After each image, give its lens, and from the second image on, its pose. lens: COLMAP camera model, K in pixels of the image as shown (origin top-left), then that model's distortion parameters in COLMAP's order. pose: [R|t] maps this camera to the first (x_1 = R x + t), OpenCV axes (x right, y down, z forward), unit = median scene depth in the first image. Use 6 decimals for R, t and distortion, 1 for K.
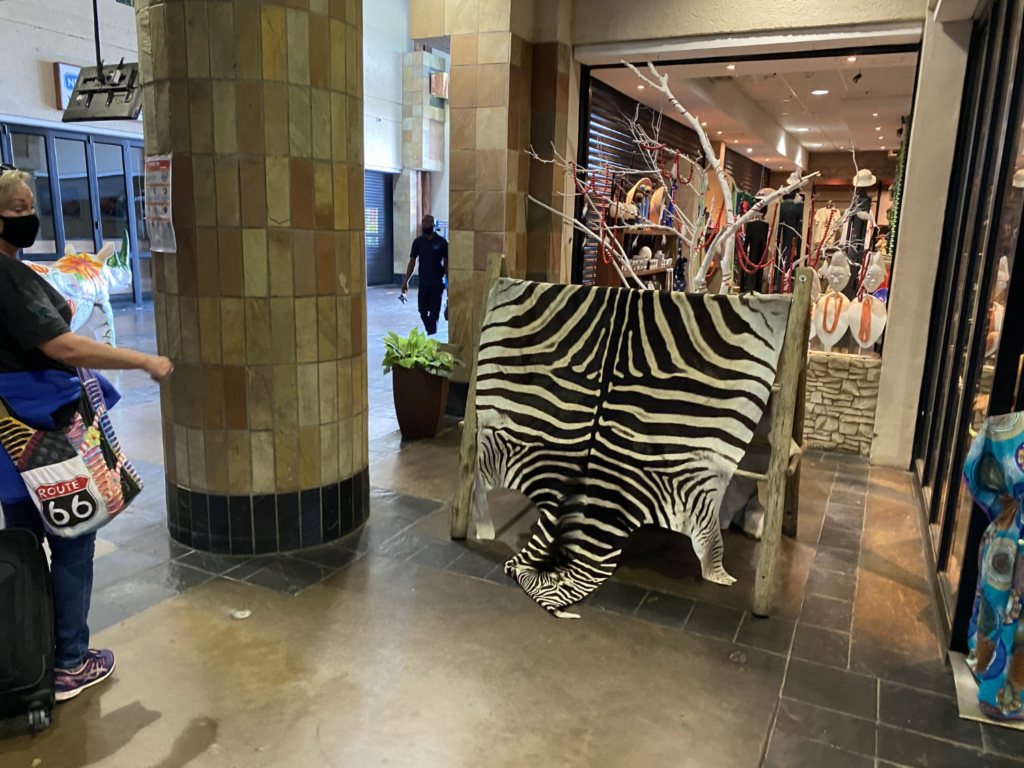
lens RADIAL K [[777.8, 0, 510.5], [0, 777.8, 386.9], [0, 0, 1]] dist [0.031450, -0.035720]
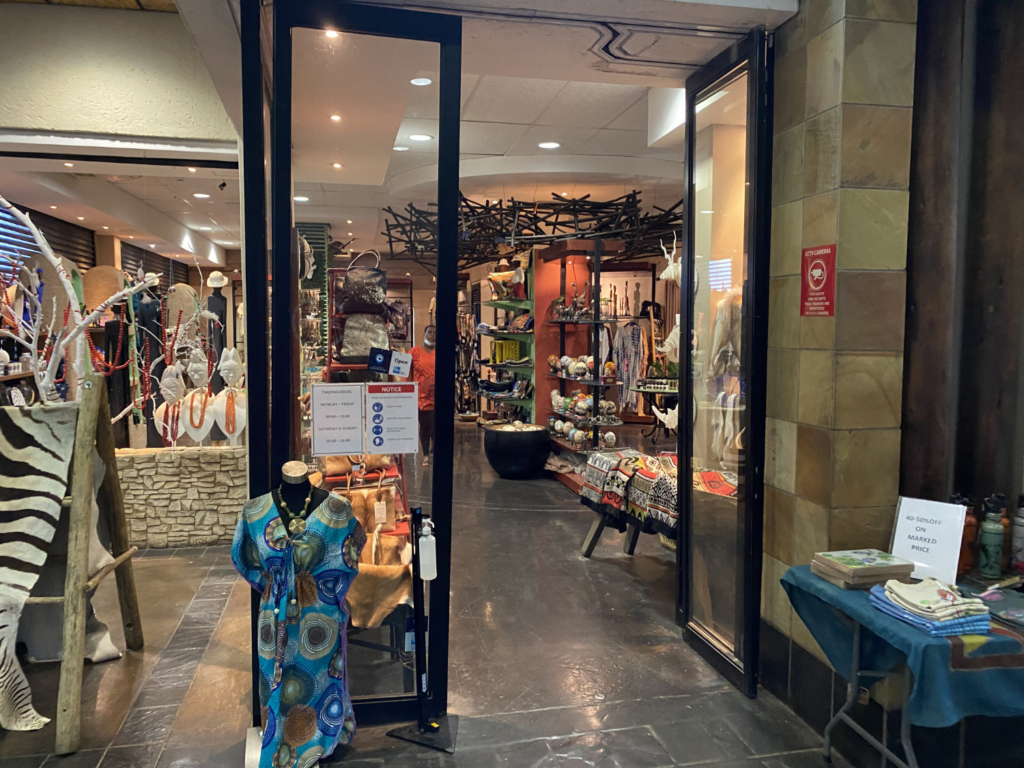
lens RADIAL K [[777.8, 0, 510.0], [0, 777.8, 381.0], [0, 0, 1]] dist [0.031450, -0.035720]
pose [[0.791129, -0.069522, 0.607686, 0.141460], [0.142383, 0.987158, -0.072429, 0.002114], [-0.594846, 0.143825, 0.790868, -0.064378]]
